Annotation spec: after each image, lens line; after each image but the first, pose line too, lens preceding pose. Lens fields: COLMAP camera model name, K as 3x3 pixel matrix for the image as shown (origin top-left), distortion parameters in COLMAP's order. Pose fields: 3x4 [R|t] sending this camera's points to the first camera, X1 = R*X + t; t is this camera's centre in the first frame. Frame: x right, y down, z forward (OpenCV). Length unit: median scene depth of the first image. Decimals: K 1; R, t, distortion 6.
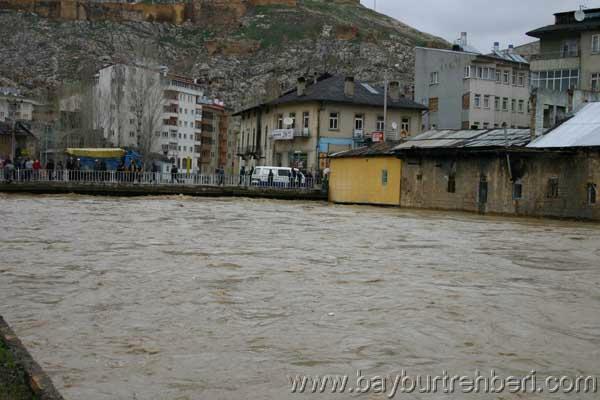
lens RADIAL K [[934.9, 0, 300.0], [0, 934.9, 200.0], [0, 0, 1]] dist [-0.006610, 0.865657]
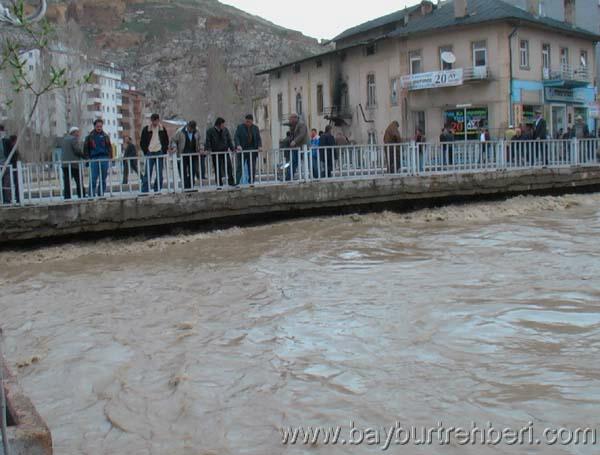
lens RADIAL K [[737.4, 0, 300.0], [0, 737.4, 227.5], [0, 0, 1]] dist [-0.176795, 0.220492]
pose [[0.975290, -0.092324, 0.200714, -0.088861], [0.076813, 0.993522, 0.083754, -0.007768], [-0.207146, -0.066267, 0.976063, 0.216307]]
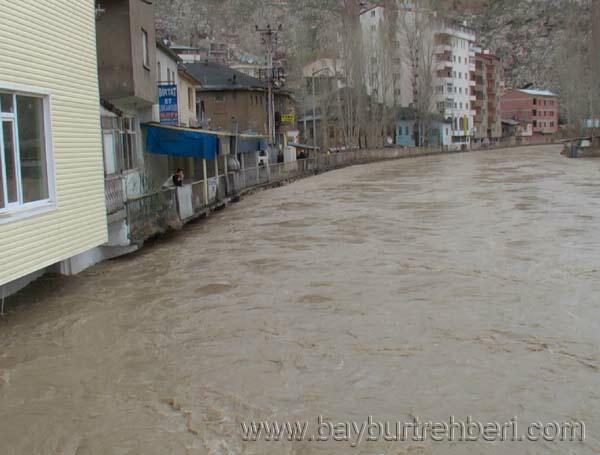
lens RADIAL K [[737.4, 0, 300.0], [0, 737.4, 227.5], [0, 0, 1]] dist [-0.176795, 0.220492]
pose [[0.969288, -0.042213, -0.242277, -0.106979], [0.065483, 0.993894, 0.088809, -0.014319], [0.237049, -0.101947, 0.966134, 0.331648]]
